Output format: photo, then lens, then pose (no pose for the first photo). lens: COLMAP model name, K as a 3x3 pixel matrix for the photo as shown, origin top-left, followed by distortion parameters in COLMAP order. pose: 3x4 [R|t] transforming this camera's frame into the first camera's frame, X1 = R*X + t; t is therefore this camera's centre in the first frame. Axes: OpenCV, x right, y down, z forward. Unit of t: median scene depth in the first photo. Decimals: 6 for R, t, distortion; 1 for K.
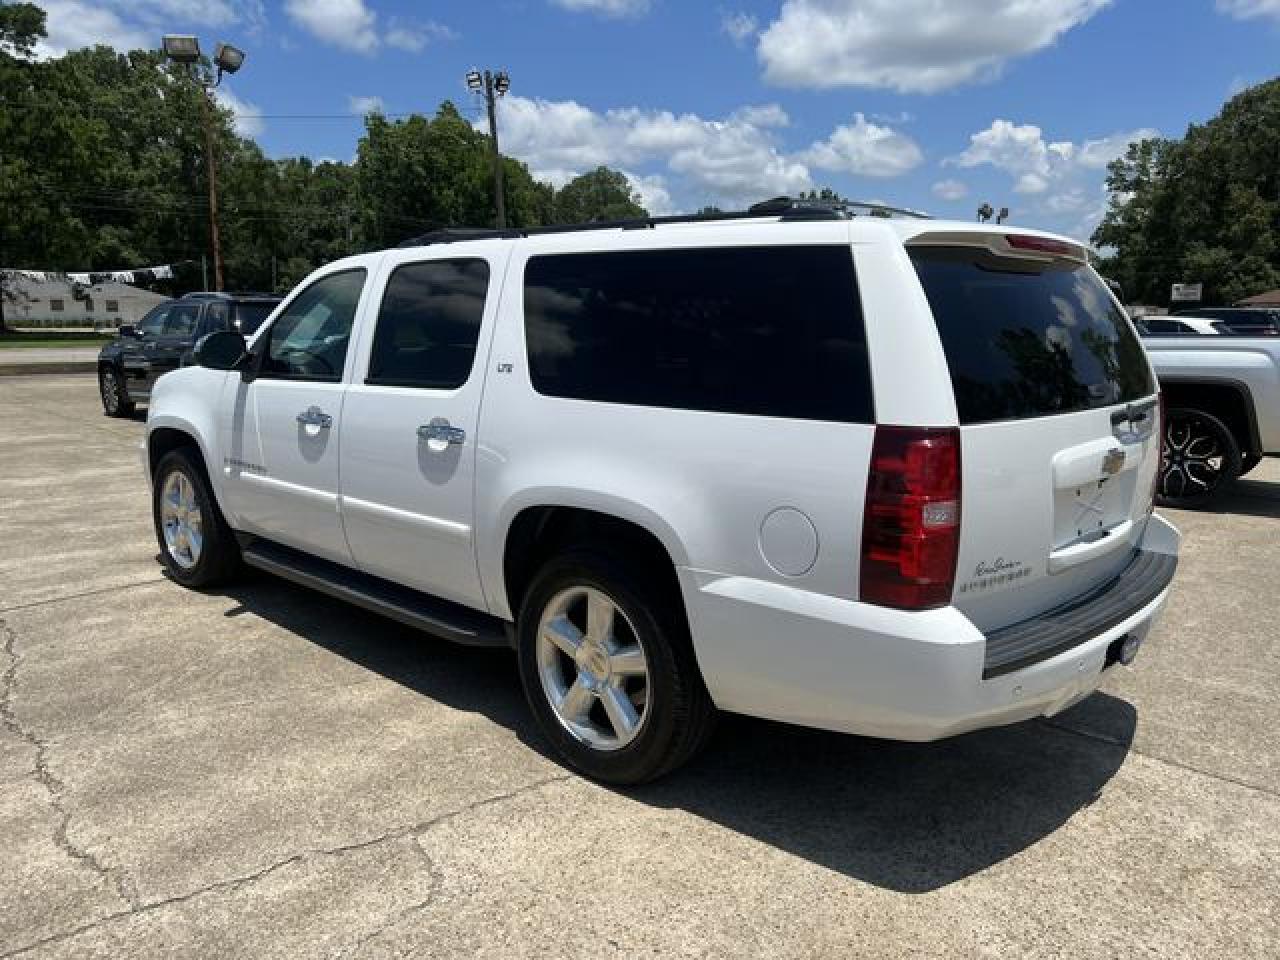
lens RADIAL K [[1003.4, 0, 639.1], [0, 1003.4, 478.9], [0, 0, 1]] dist [0.039691, -0.039496]
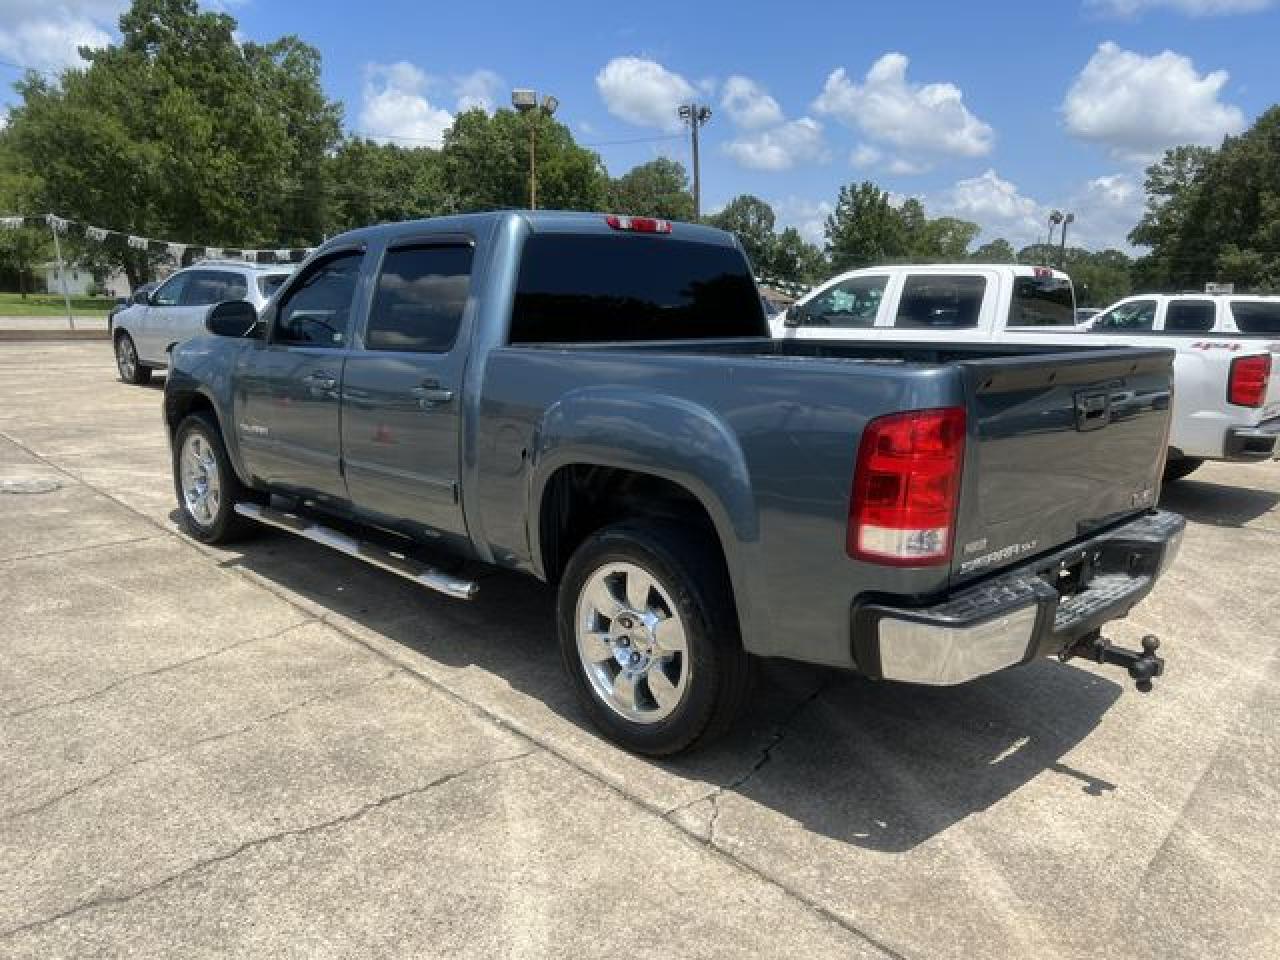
lens RADIAL K [[1003.4, 0, 645.4], [0, 1003.4, 477.9], [0, 0, 1]] dist [0.039691, -0.039496]
pose [[0.999732, 0.023132, -0.001222, -0.073544], [-0.023112, 0.999621, 0.014962, 0.017071], [0.001568, -0.014929, 0.999887, -0.100747]]
